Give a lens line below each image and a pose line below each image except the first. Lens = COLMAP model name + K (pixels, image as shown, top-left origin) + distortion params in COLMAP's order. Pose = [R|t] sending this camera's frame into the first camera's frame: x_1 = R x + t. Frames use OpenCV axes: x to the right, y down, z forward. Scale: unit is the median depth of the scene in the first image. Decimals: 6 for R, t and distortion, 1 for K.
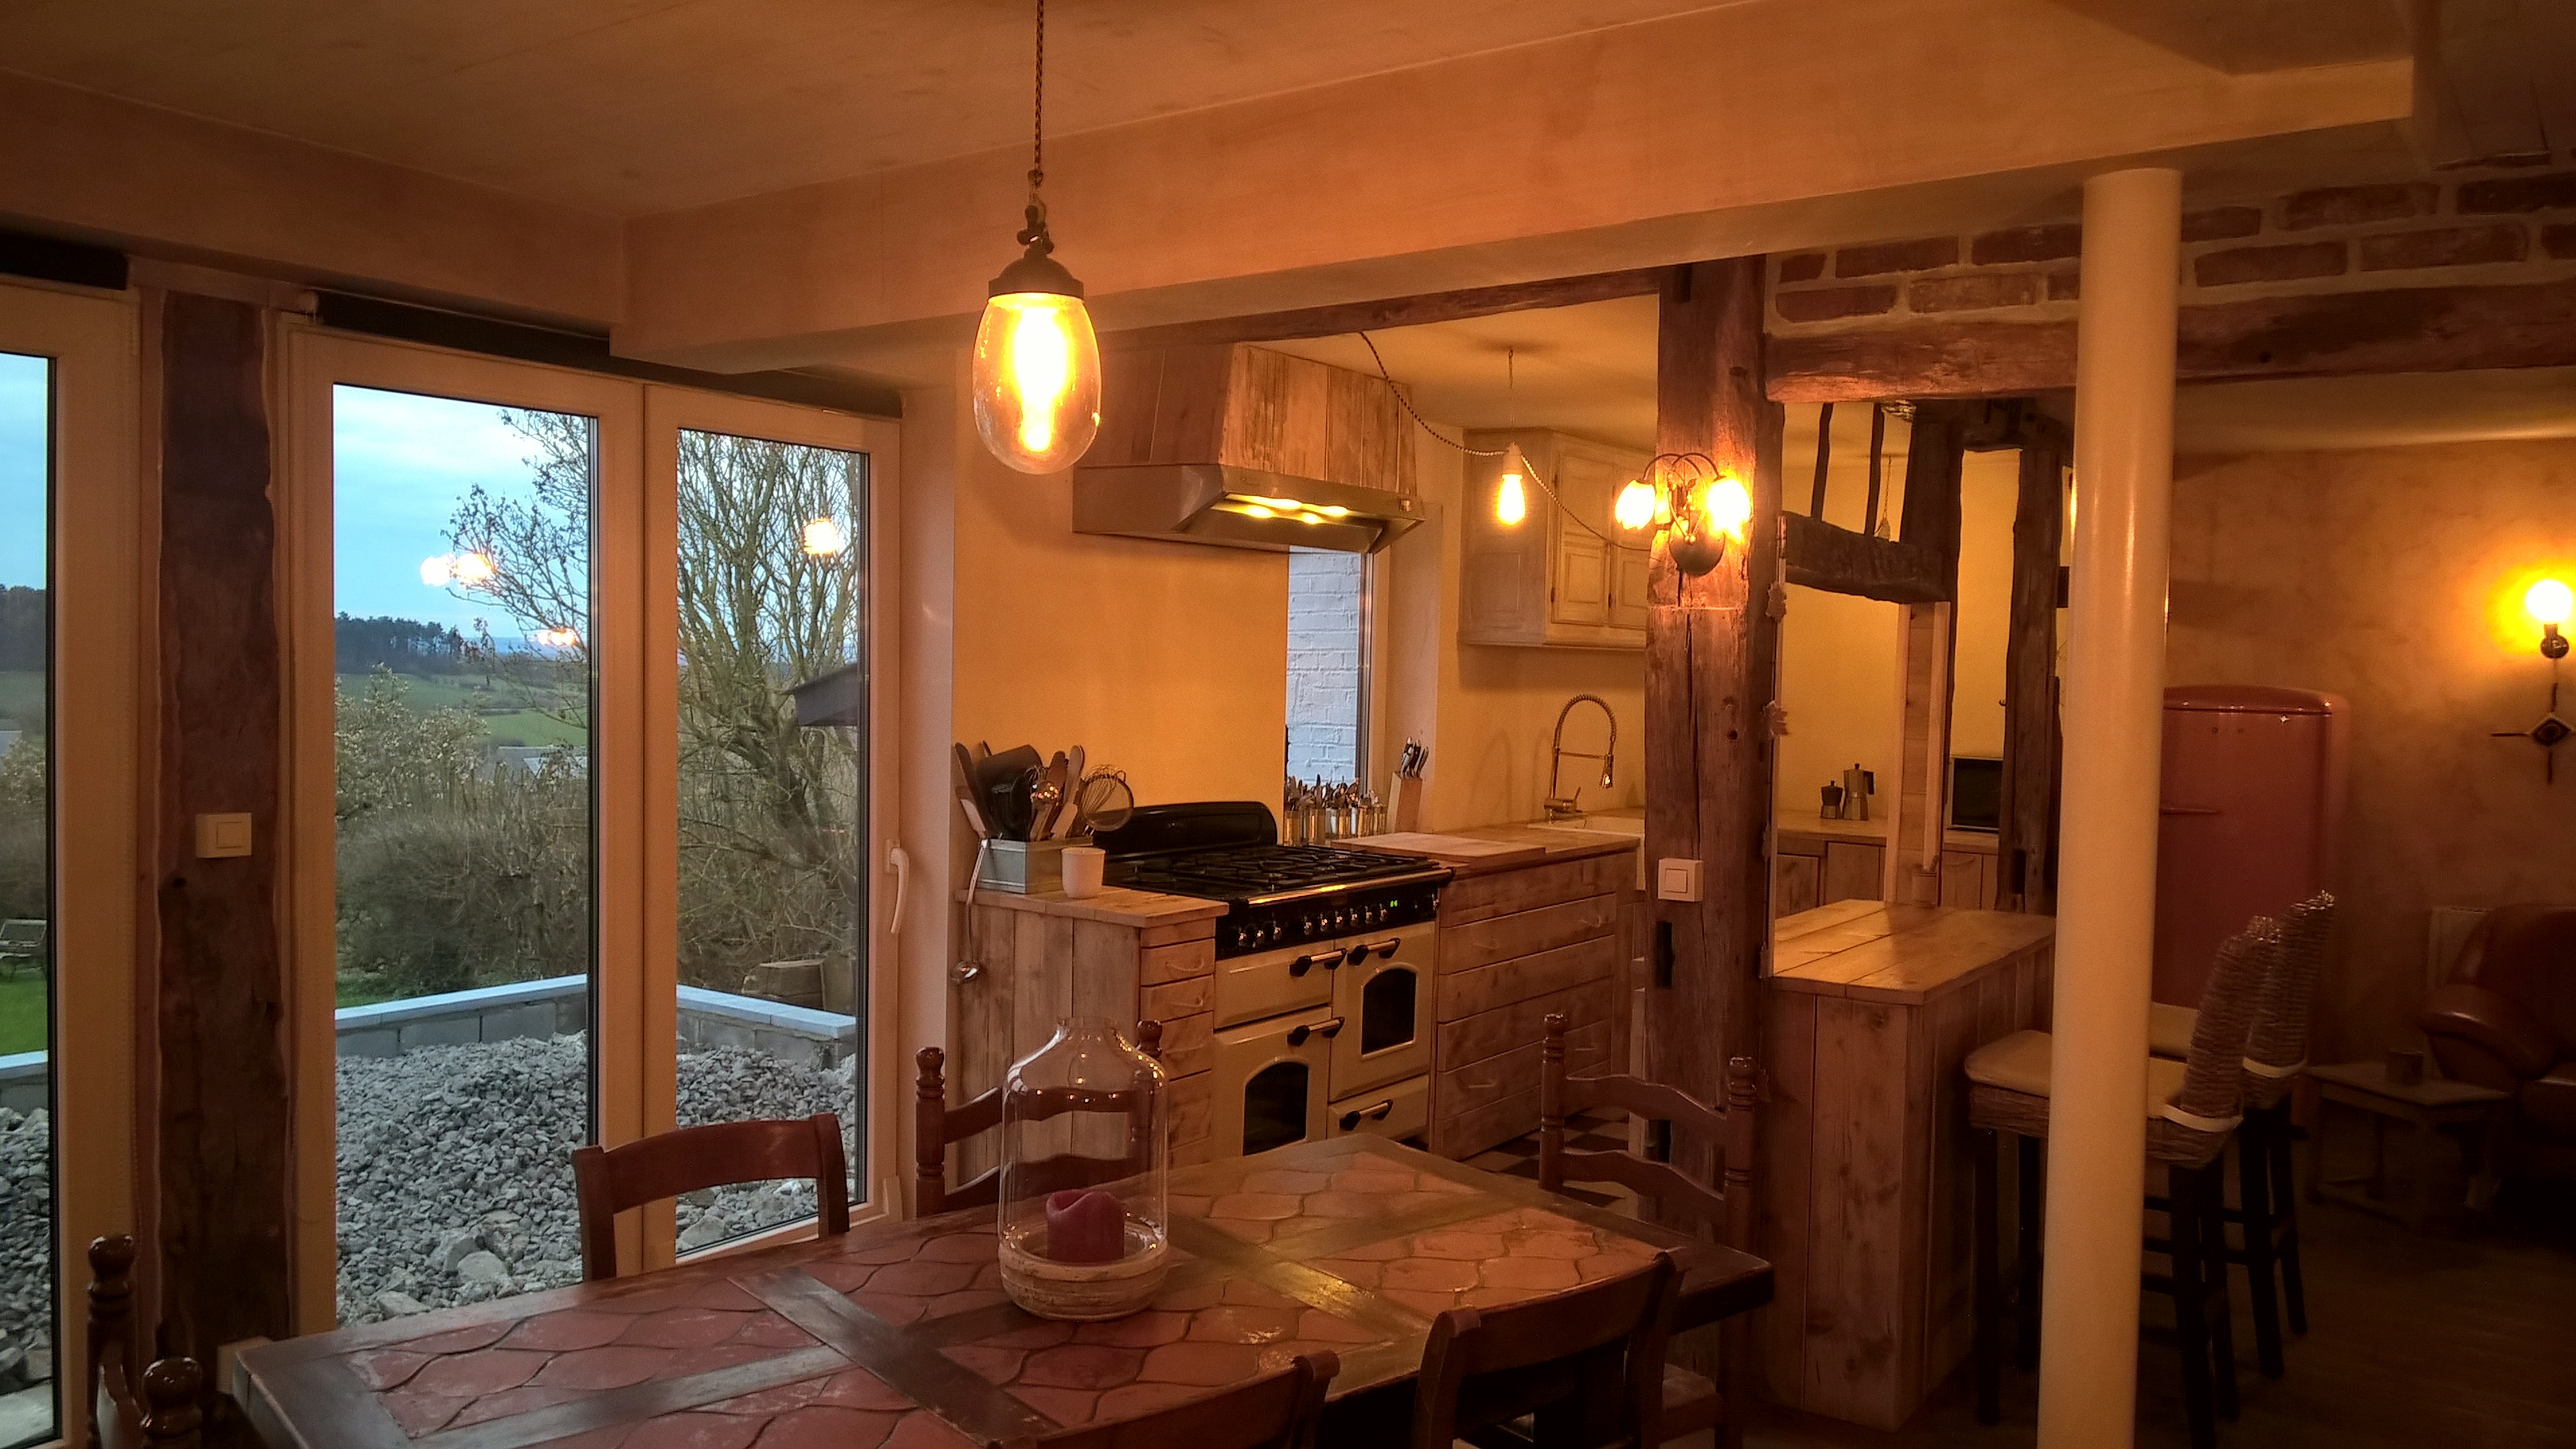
lens RADIAL K [[1891.4, 0, 1273.9], [0, 1891.4, 721.1], [0, 0, 1]] dist [0.005313, -0.009146]
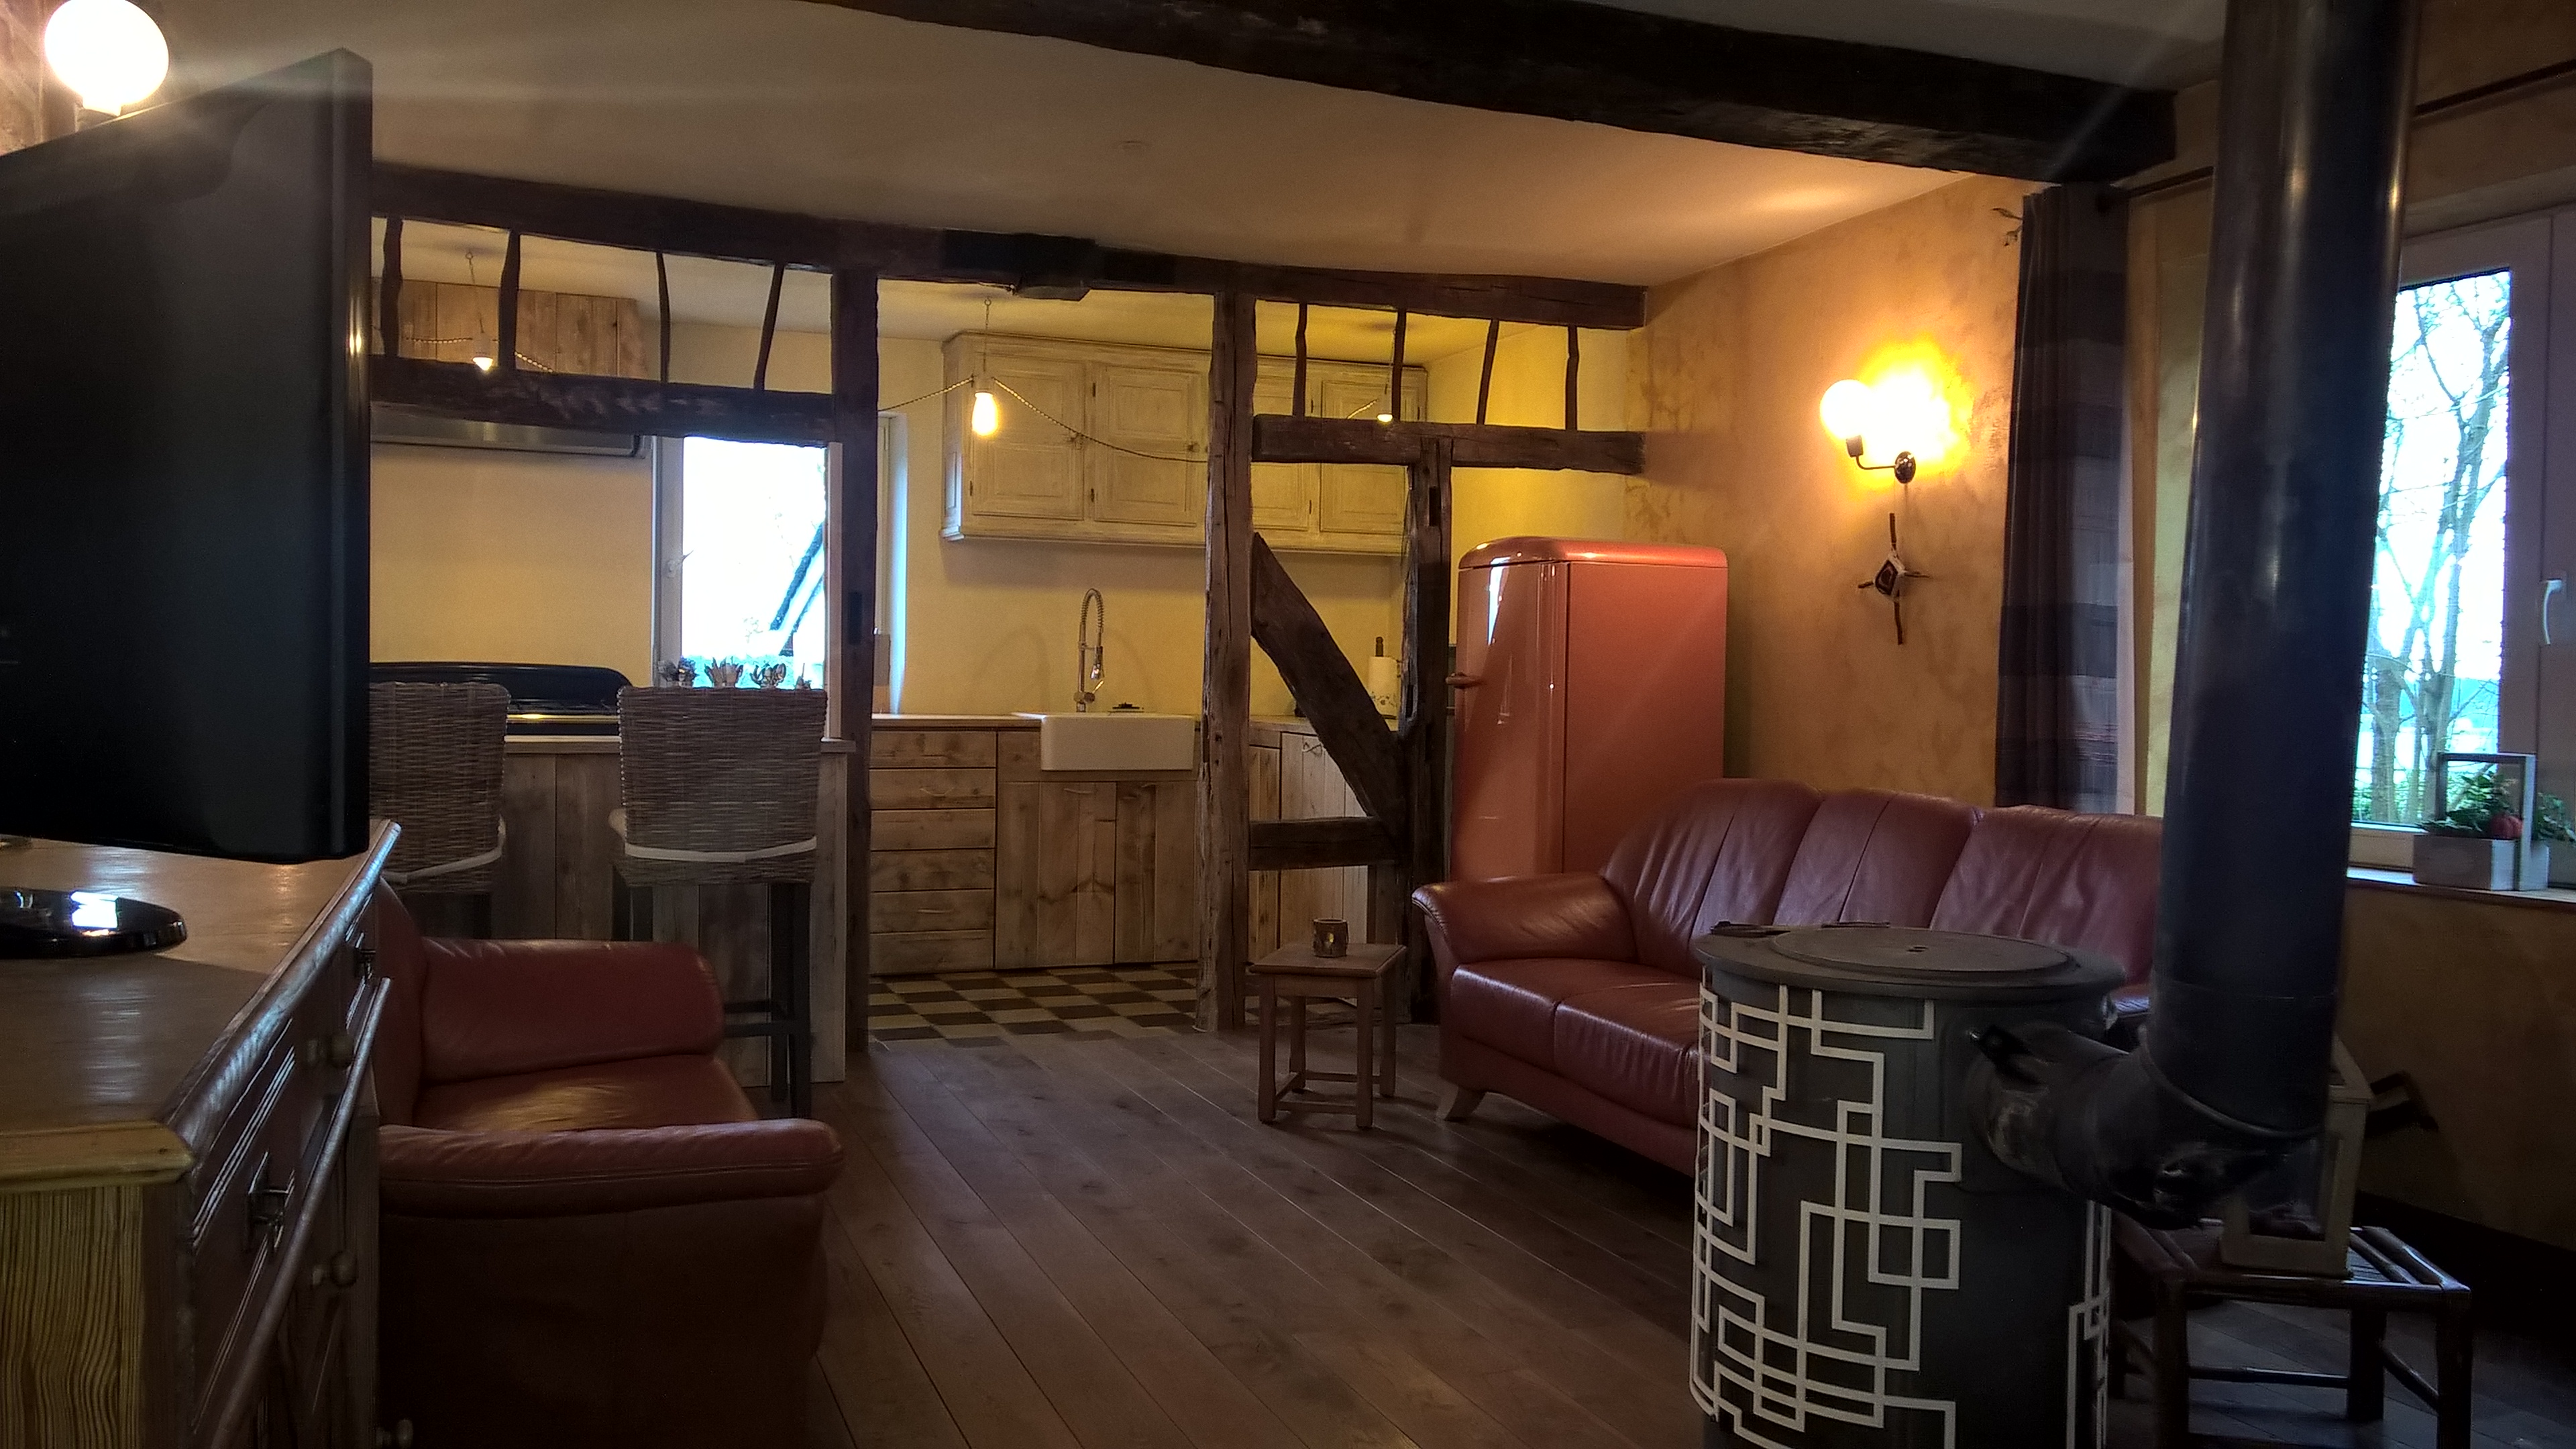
lens RADIAL K [[1894.7, 0, 1265.9], [0, 1894.7, 722.2], [0, 0, 1]] dist [0.015488, -0.030144]
pose [[0.842956, 0.001771, -0.537979, 1.085528], [-0.013328, 0.999756, -0.017591, 0.102062], [0.537817, 0.021999, 0.842775, 0.251819]]
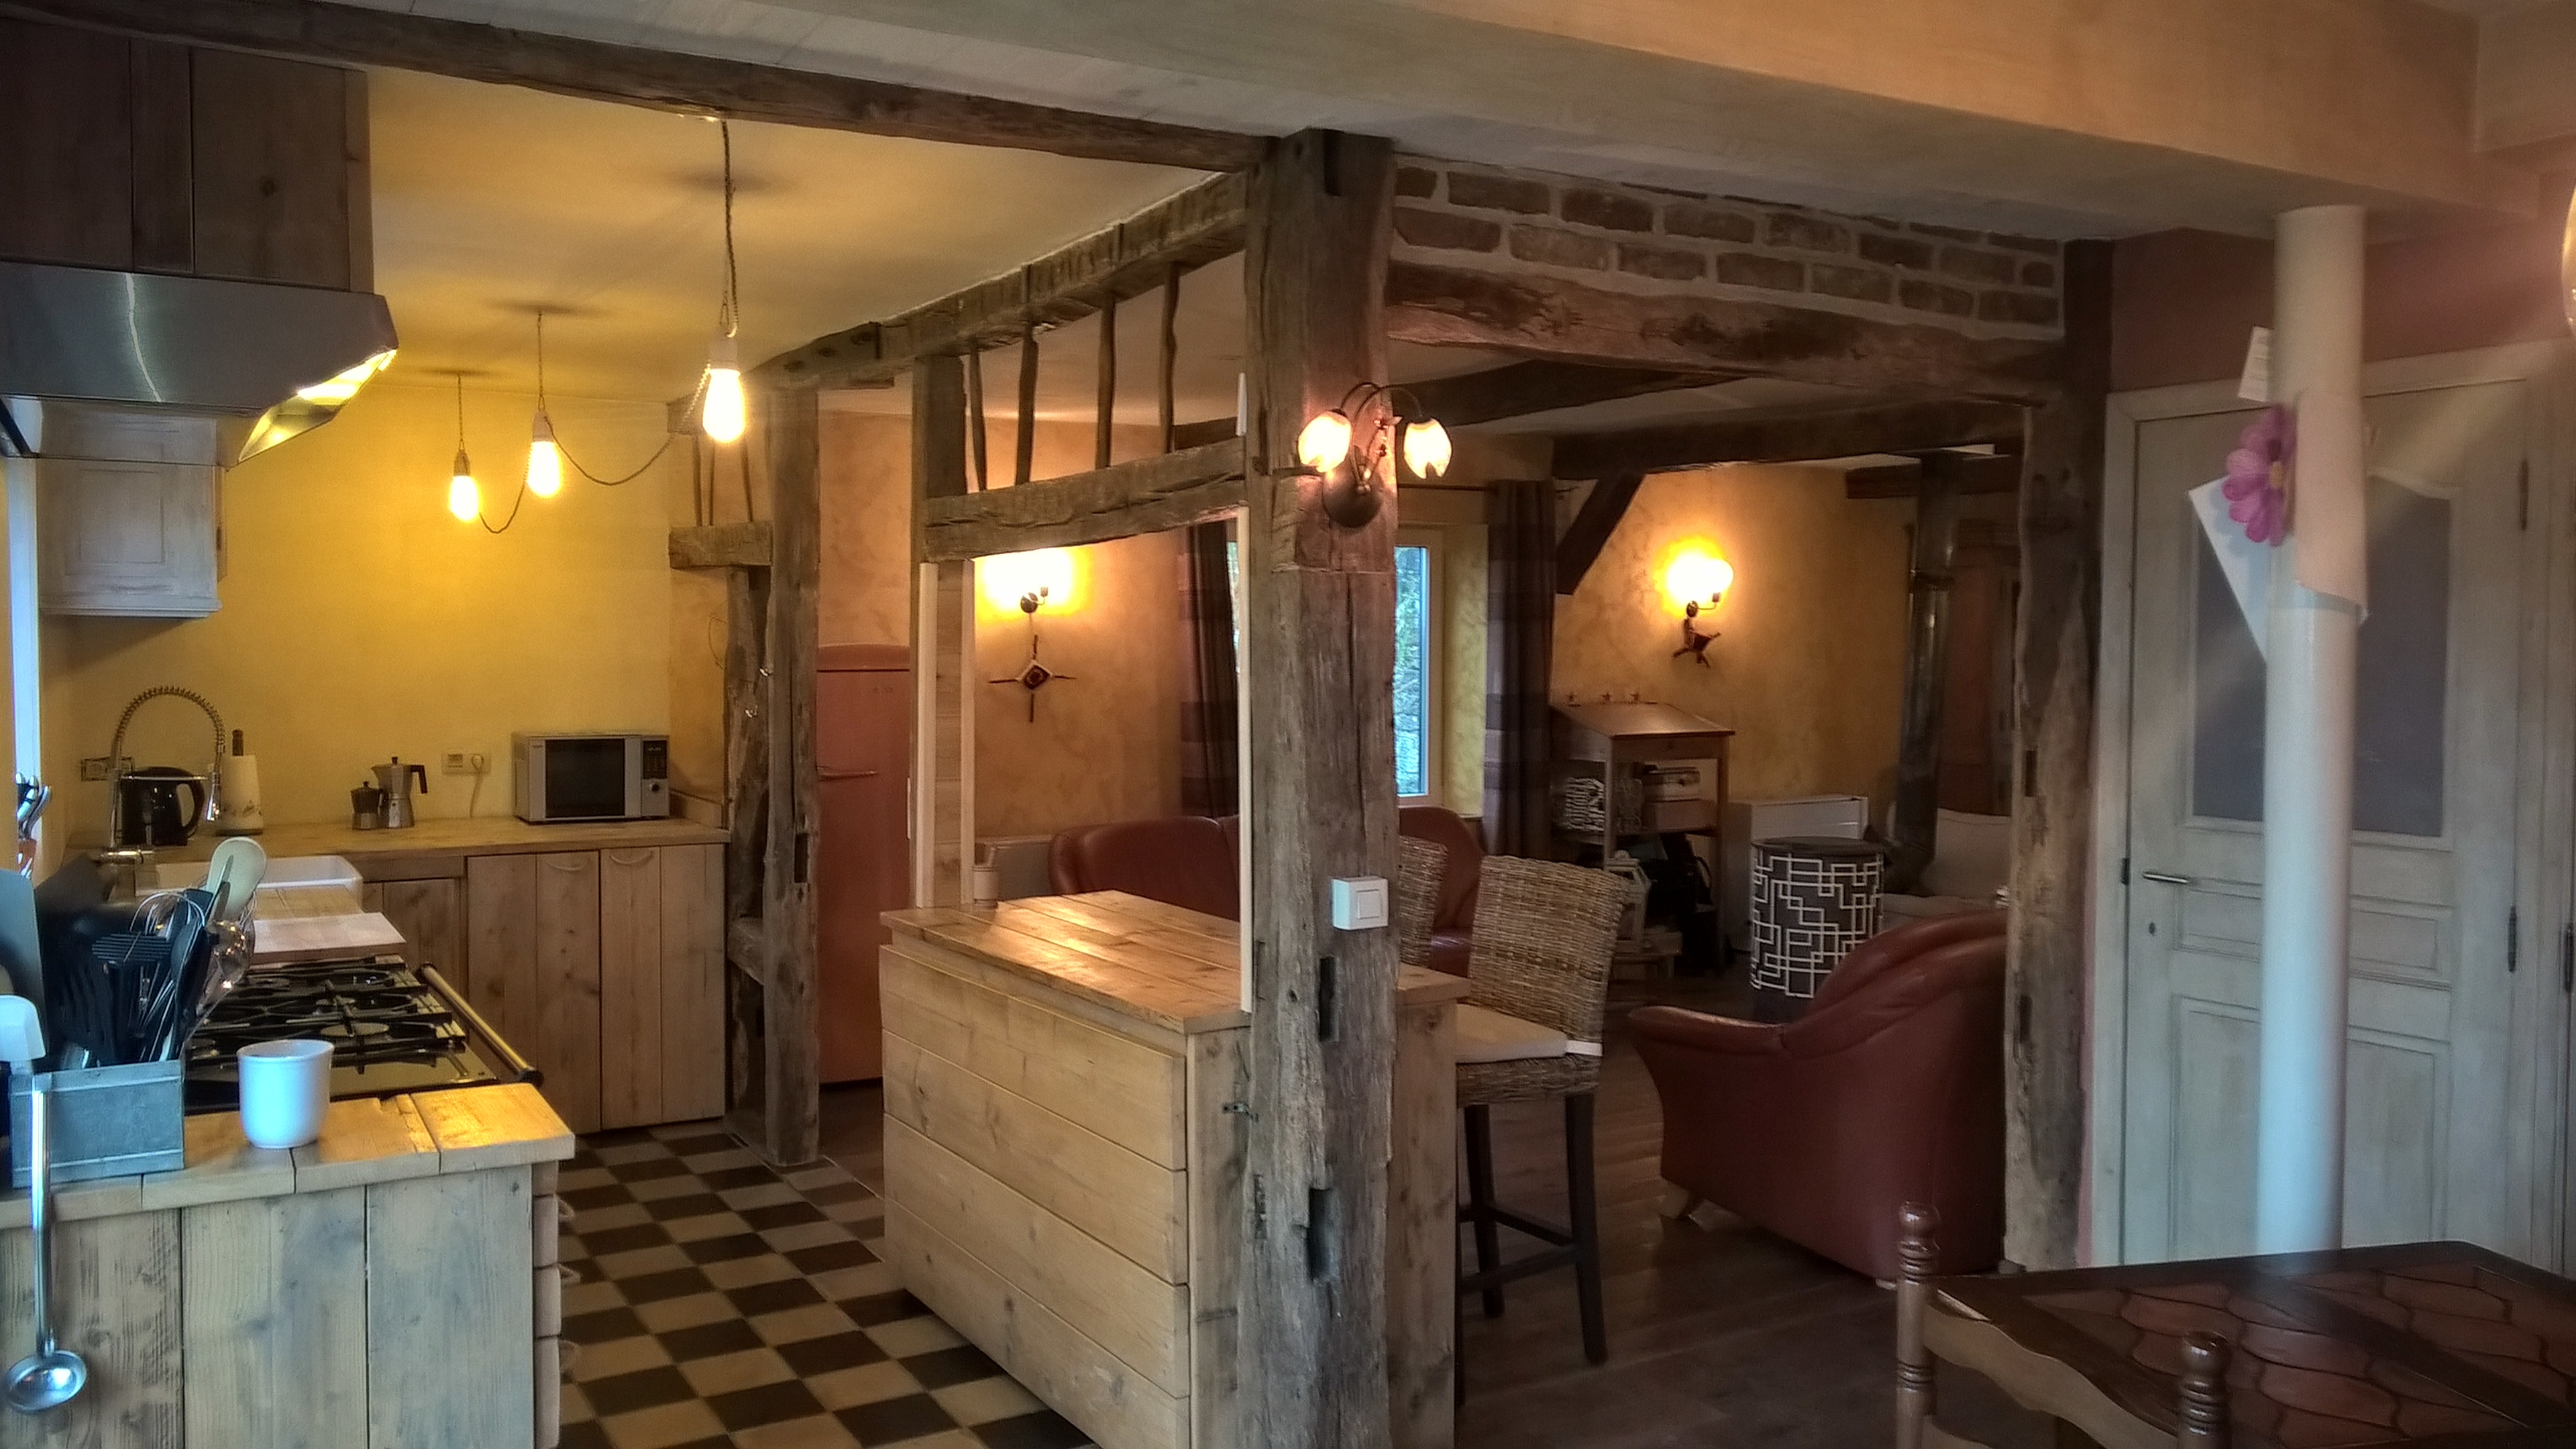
lens RADIAL K [[1895.7, 0, 1242.5], [0, 1895.7, 715.1], [0, 0, 1]] dist [0.003300, -0.003871]
pose [[0.409792, -0.063327, 0.909978, -0.398284], [0.041826, 0.997842, 0.050606, -0.030154], [-0.911220, 0.017323, 0.411556, 0.507739]]
